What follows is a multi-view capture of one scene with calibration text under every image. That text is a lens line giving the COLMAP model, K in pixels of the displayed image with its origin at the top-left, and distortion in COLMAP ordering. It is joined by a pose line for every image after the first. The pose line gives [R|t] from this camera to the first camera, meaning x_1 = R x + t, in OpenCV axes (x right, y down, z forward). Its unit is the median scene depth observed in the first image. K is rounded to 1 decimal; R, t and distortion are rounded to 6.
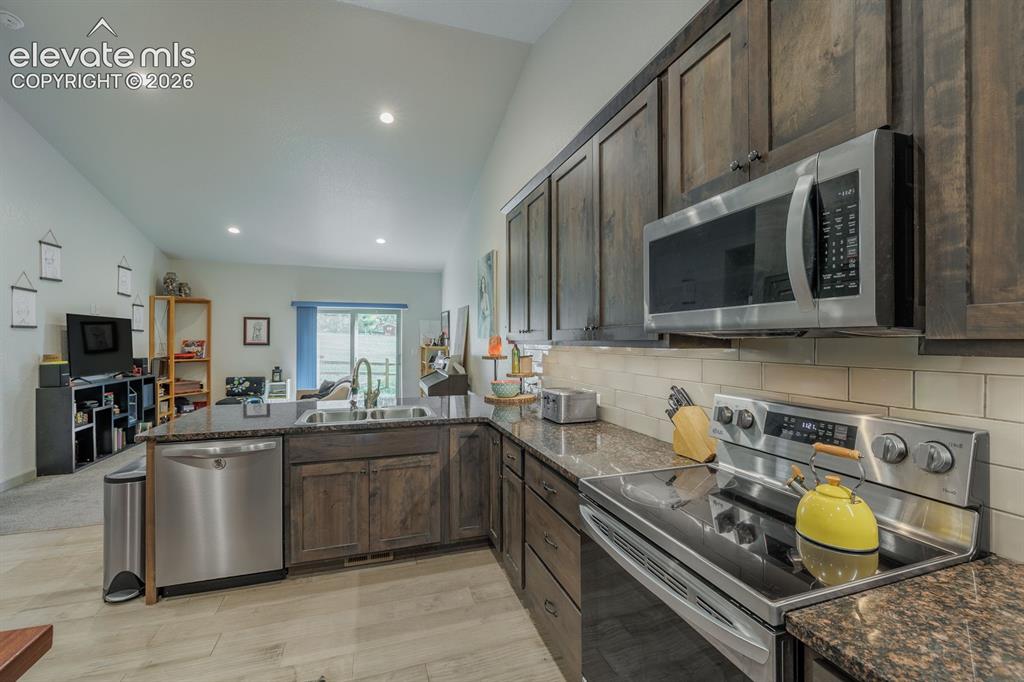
lens RADIAL K [[428.0, 0, 511.1], [0, 428.0, 338.9], [0, 0, 1]] dist [0.001457, 0.000186]
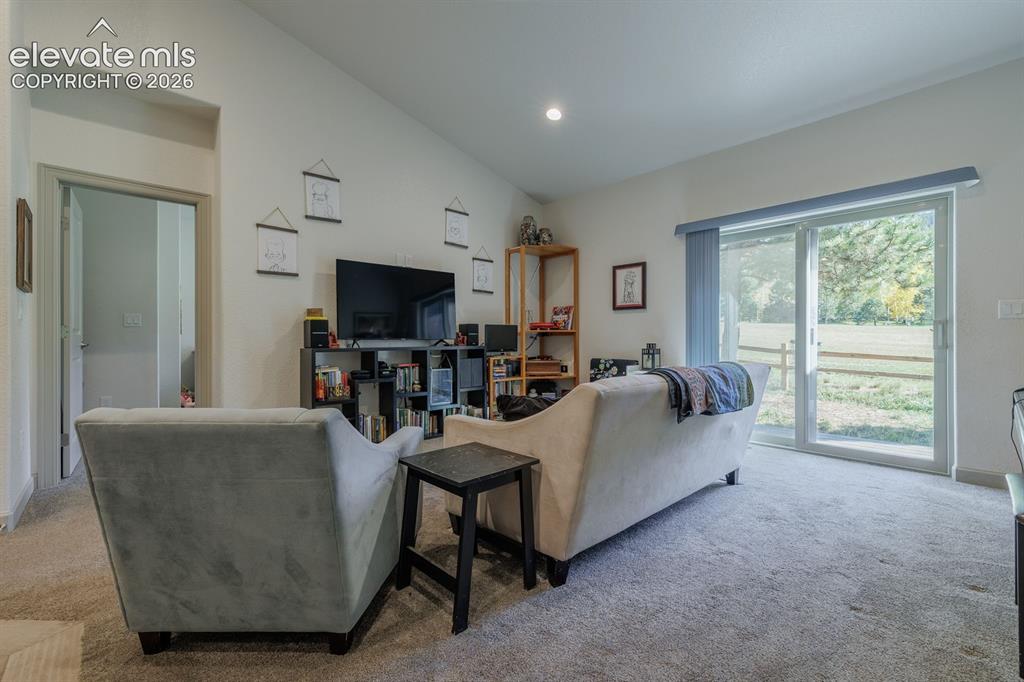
lens RADIAL K [[428.0, 0, 517.1], [0, 428.0, 341.3], [0, 0, 1]] dist [0.001457, 0.000186]
pose [[0.420333, 0.002907, -0.907365, -0.122933], [0.005766, 0.999966, 0.005875, 0.070995], [0.907351, -0.007701, 0.420302, 0.741065]]
